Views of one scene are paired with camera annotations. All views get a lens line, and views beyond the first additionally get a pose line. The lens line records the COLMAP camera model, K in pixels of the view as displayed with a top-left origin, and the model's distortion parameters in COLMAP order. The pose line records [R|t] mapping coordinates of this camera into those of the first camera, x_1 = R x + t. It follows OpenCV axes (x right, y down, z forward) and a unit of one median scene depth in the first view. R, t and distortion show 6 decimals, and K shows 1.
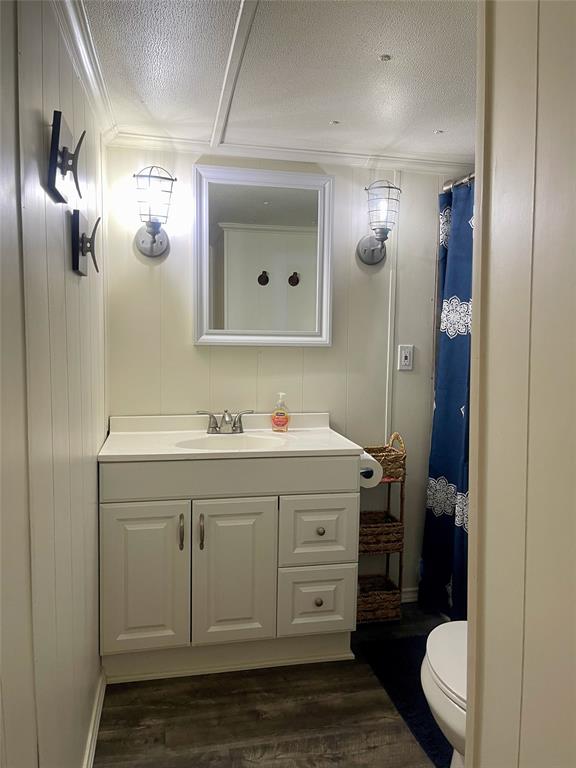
lens RADIAL K [[567.0, 0, 288.0], [0, 567.0, 384.0], [0, 0, 1]] dist [0.064411, -0.081183]
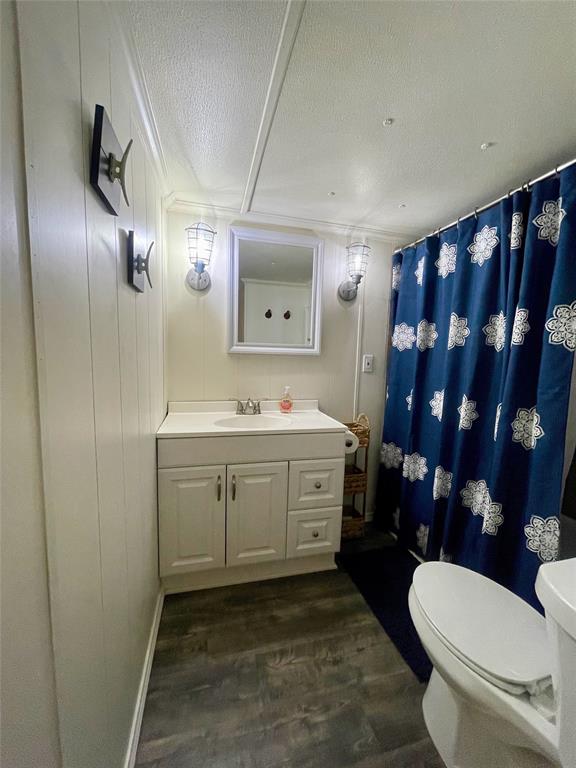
lens RADIAL K [[308.2, 0, 288.0], [0, 308.2, 384.0], [0, 0, 1]] dist [-0.001697, -0.000004]
pose [[0.998947, 0.008935, 0.044992, -0.052477], [-0.009804, 0.999769, 0.019143, -0.007358], [-0.044810, -0.019564, 0.998804, 0.238214]]
